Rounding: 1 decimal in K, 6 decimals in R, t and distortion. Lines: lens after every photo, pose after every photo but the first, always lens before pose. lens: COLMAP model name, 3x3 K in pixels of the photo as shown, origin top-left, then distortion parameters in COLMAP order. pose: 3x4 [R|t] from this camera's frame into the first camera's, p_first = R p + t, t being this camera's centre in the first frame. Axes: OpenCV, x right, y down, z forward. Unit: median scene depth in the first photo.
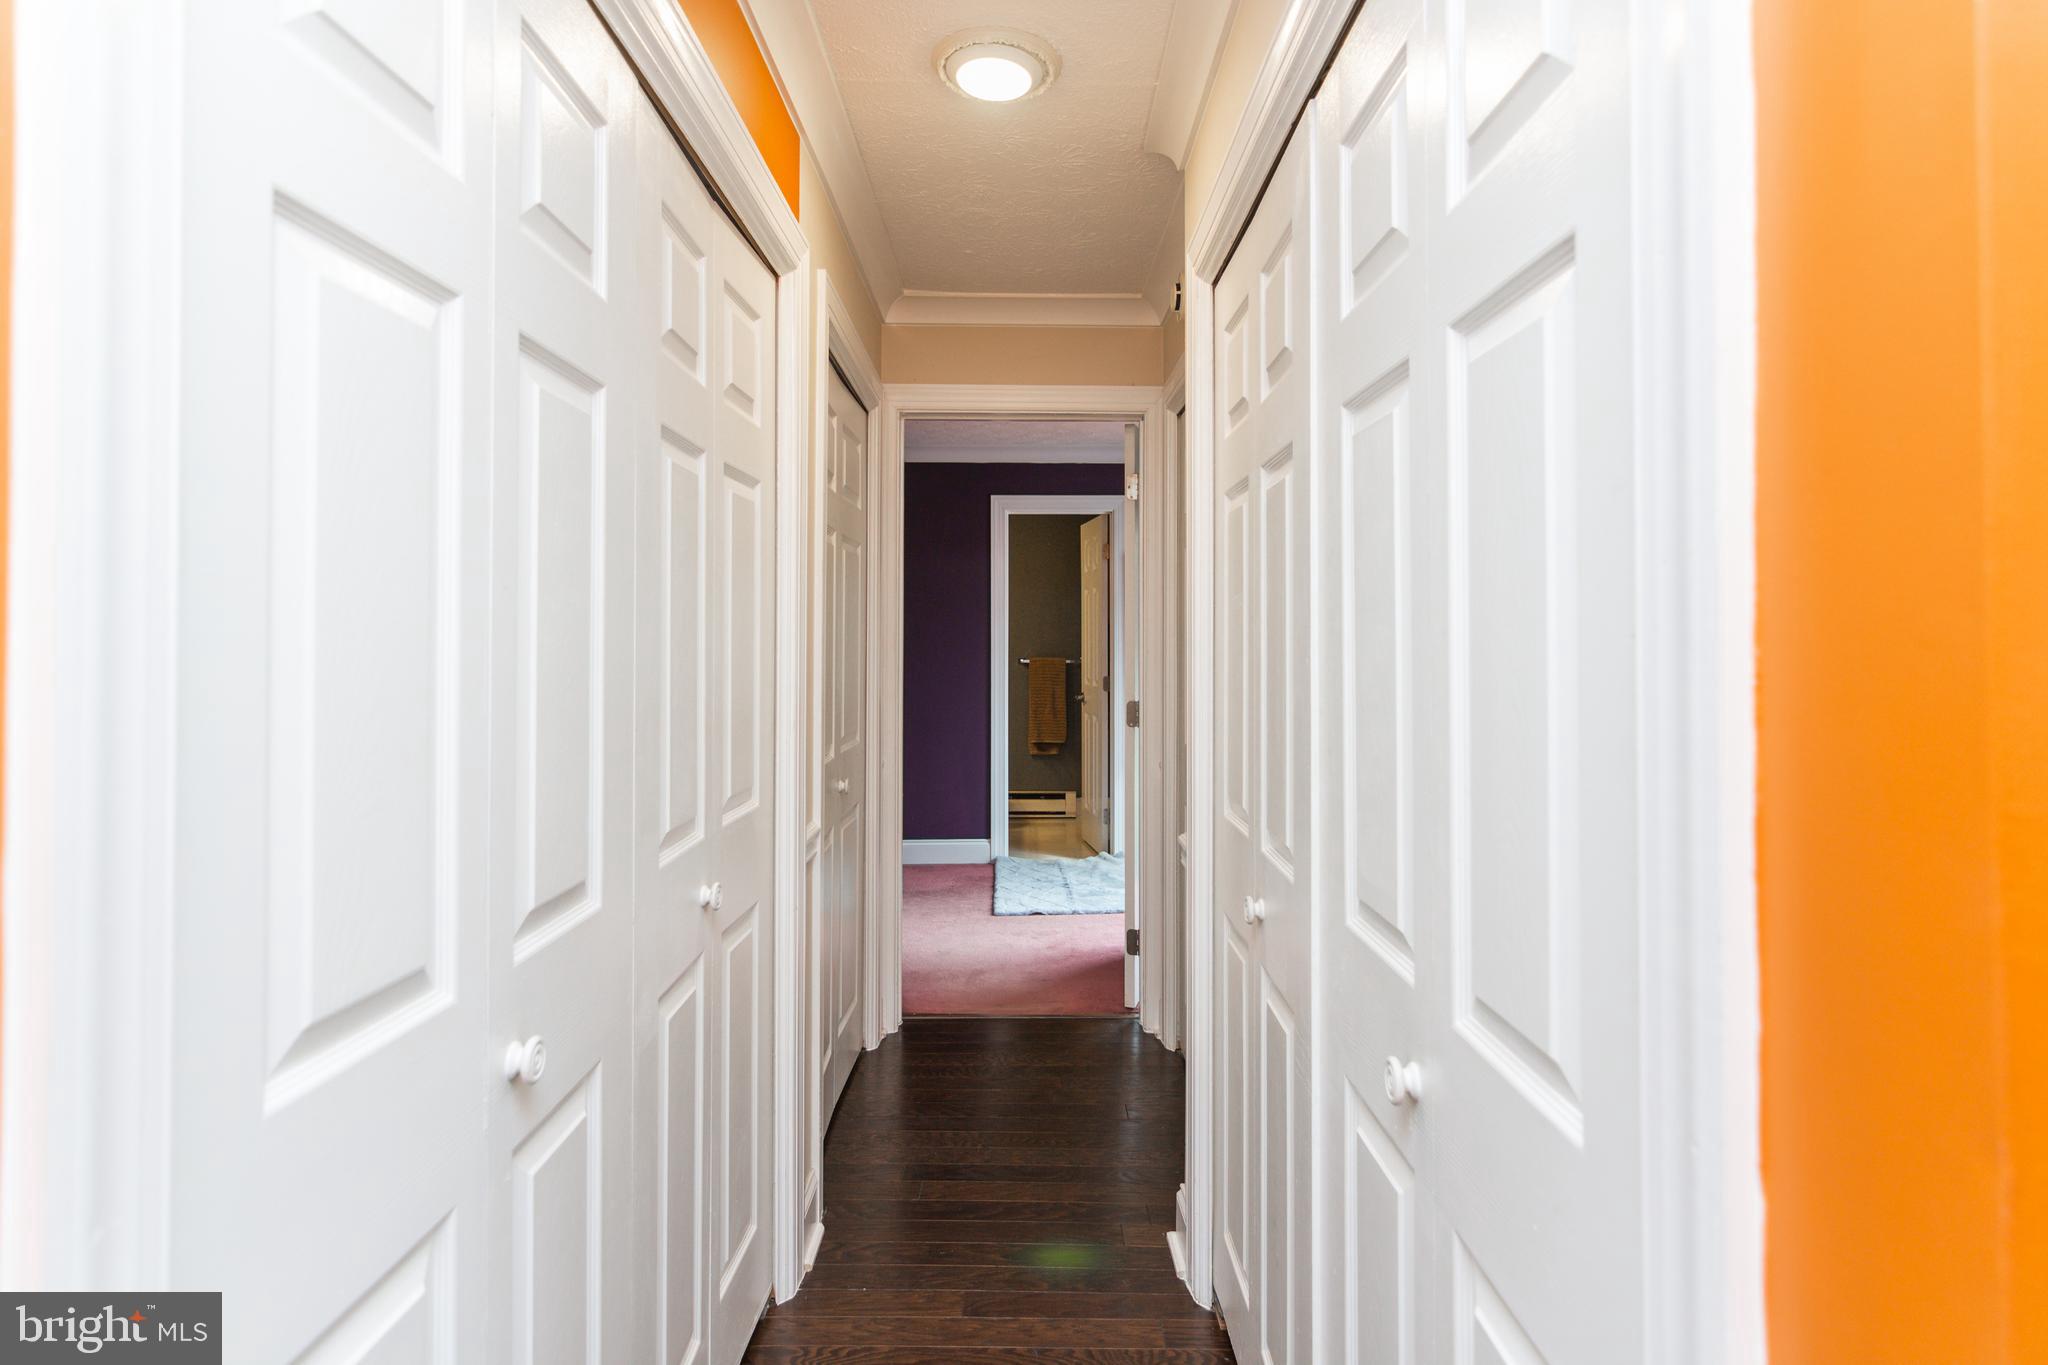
lens RADIAL K [[1044.7, 0, 1030.6], [0, 1044.7, 645.8], [0, 0, 1]] dist [0.000632, -0.000803]
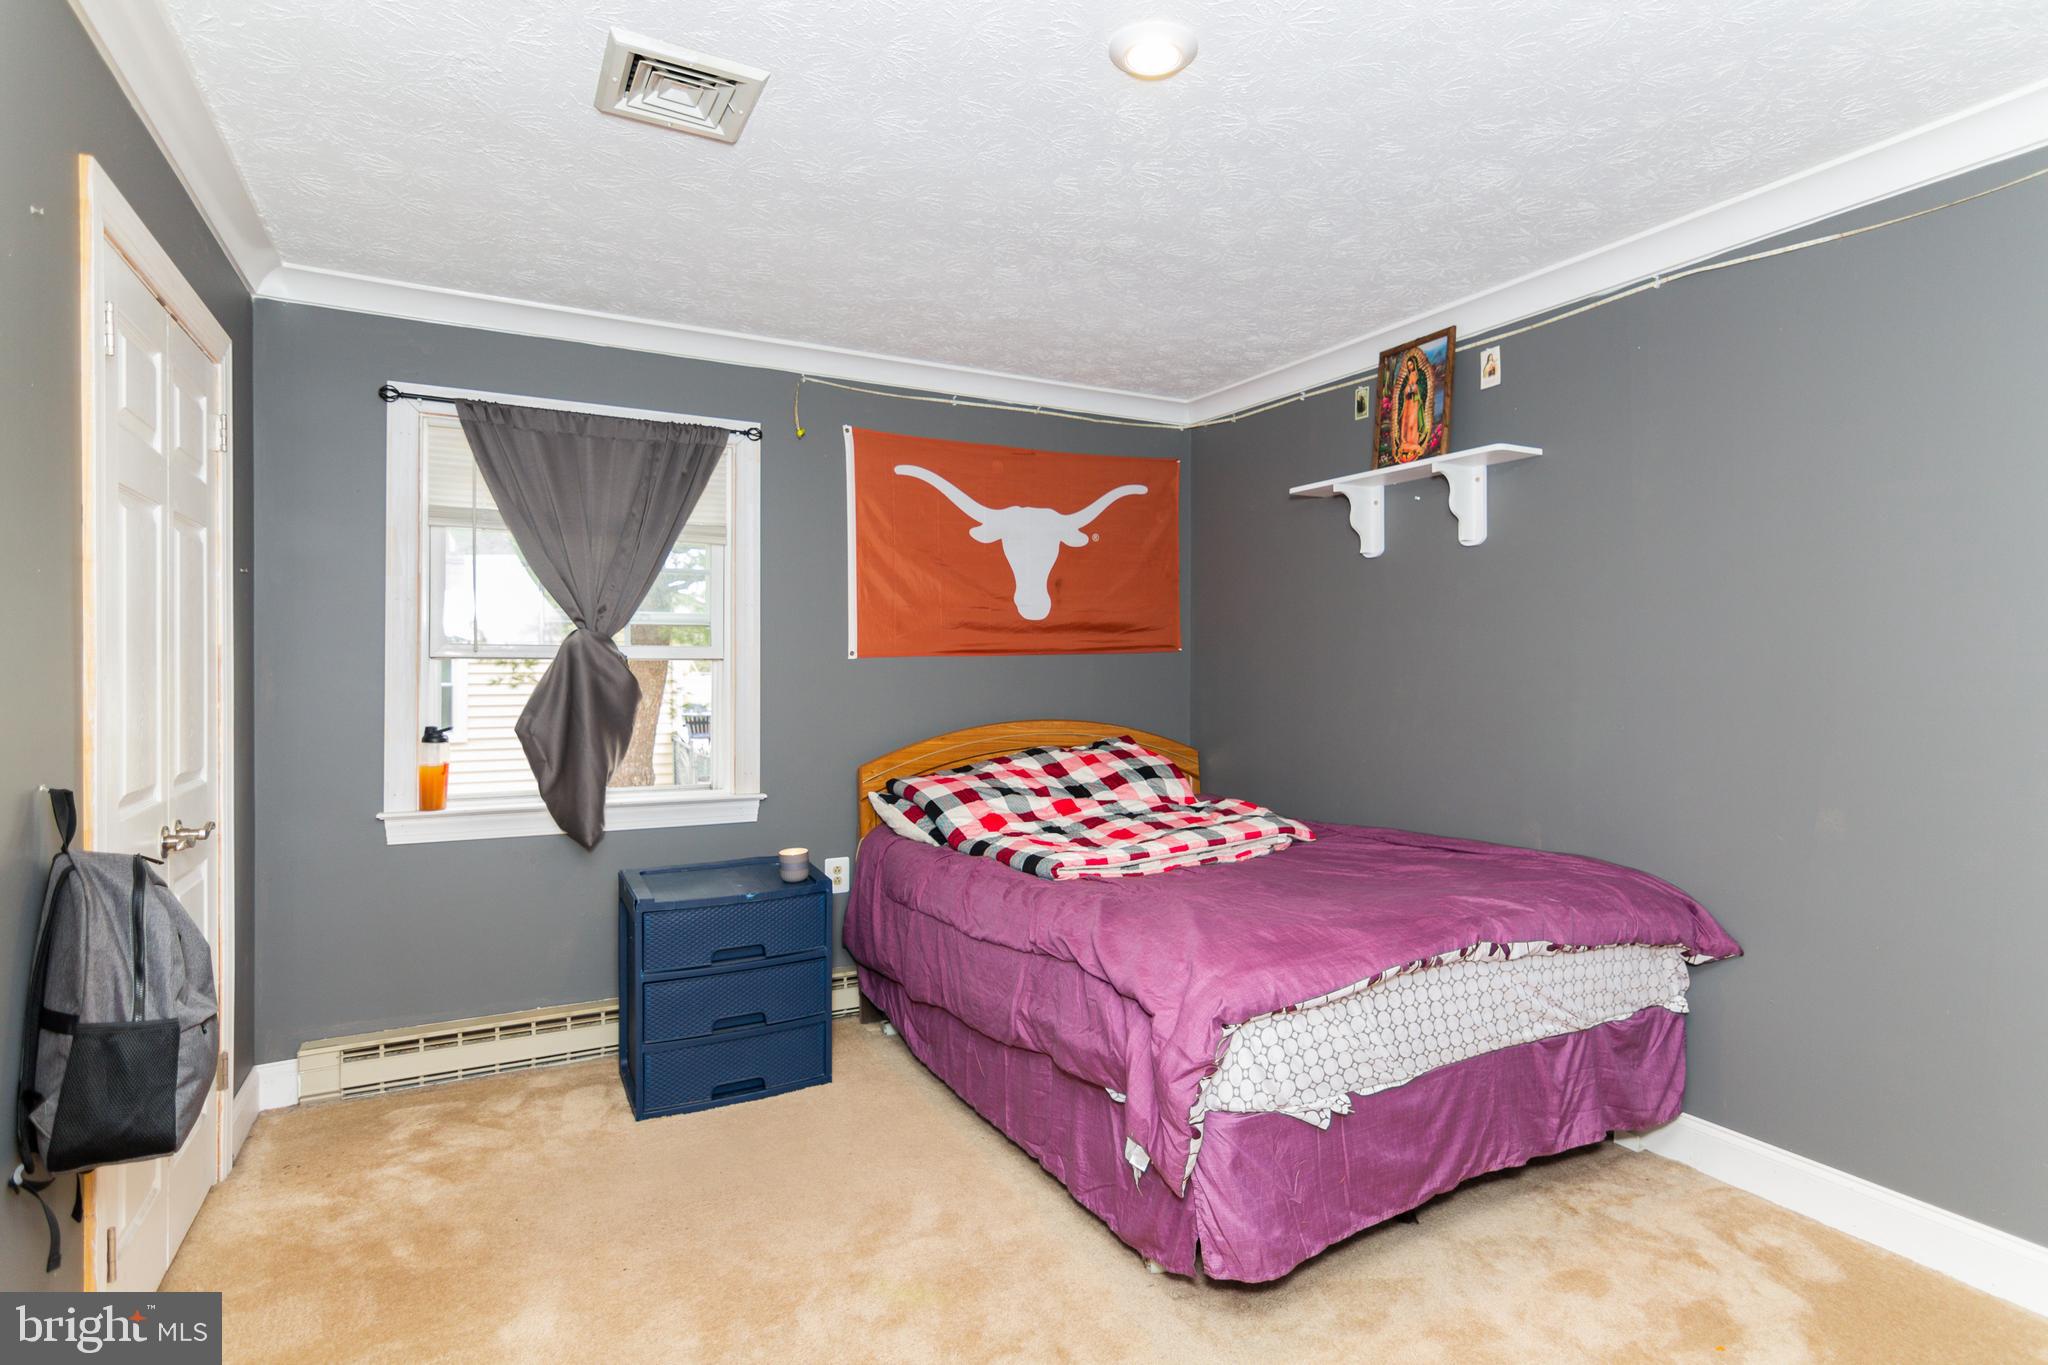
lens RADIAL K [[1044.7, 0, 1030.6], [0, 1044.7, 645.8], [0, 0, 1]] dist [0.000632, -0.000803]
pose [[0.881237, -0.000669, 0.472674, 0.023659], [0.005133, 0.999954, -0.008155, 0.004679], [-0.472647, 0.009612, 0.881199, -0.639019]]
